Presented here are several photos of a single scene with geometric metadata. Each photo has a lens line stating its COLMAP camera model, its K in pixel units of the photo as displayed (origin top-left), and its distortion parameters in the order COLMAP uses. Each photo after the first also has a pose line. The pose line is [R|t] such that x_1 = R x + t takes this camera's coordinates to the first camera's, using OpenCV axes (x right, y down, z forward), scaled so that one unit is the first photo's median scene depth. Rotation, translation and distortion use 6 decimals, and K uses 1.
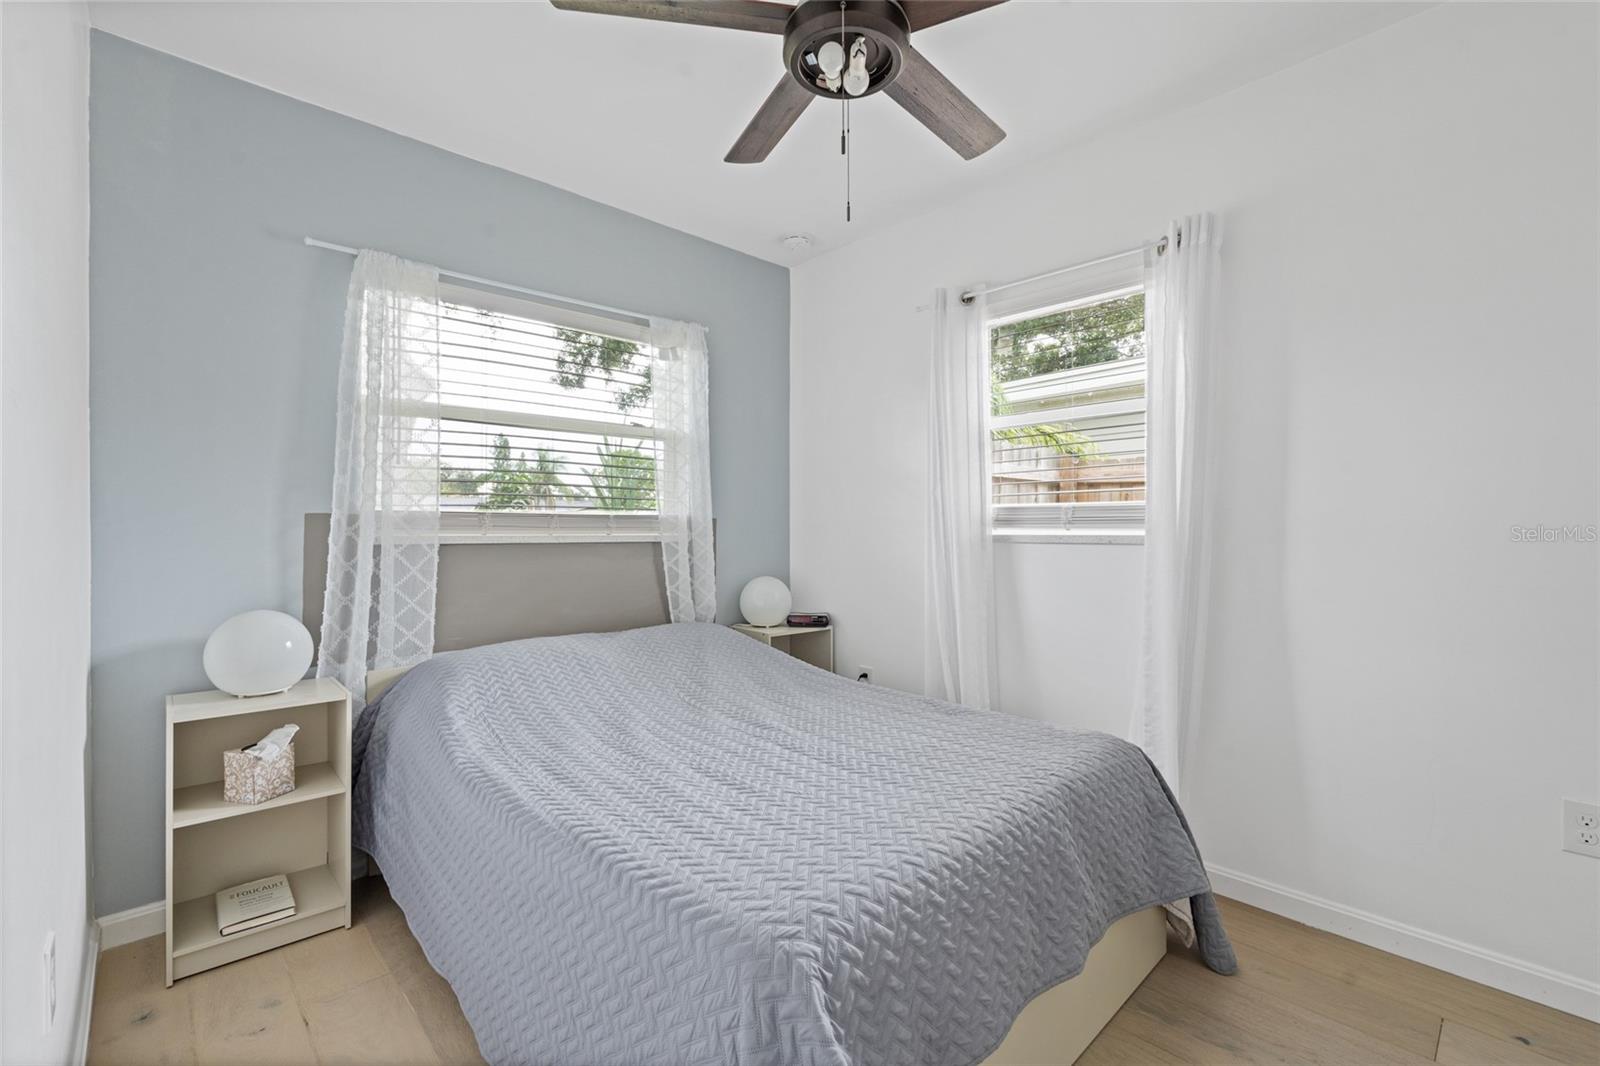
lens RADIAL K [[708.2, 0, 801.7], [0, 708.2, 527.3], [0, 0, 1]] dist [-0.000918, 0.000088]
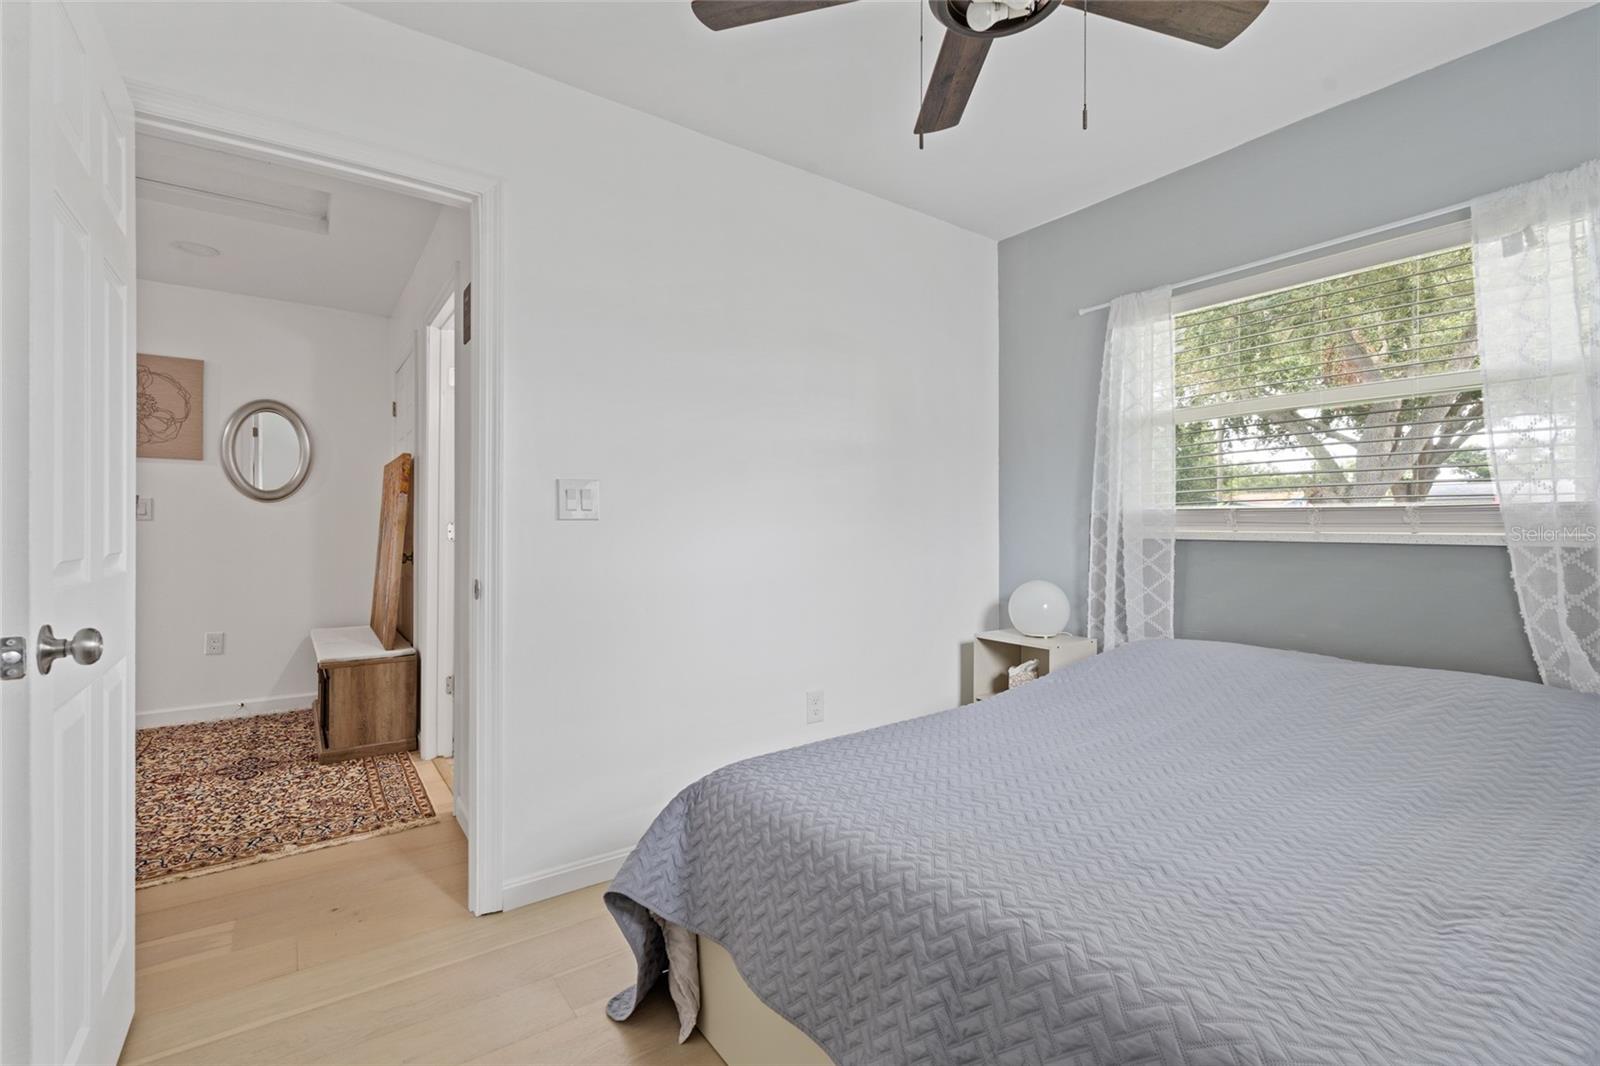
lens RADIAL K [[708.2, 0, 801.7], [0, 708.2, 527.3], [0, 0, 1]] dist [-0.000918, 0.000088]
pose [[-0.136265, 0.007680, -0.990643, 0.629191], [0.007913, 0.999946, 0.006663, -0.006486], [0.990641, -0.006931, -0.136318, 0.574337]]
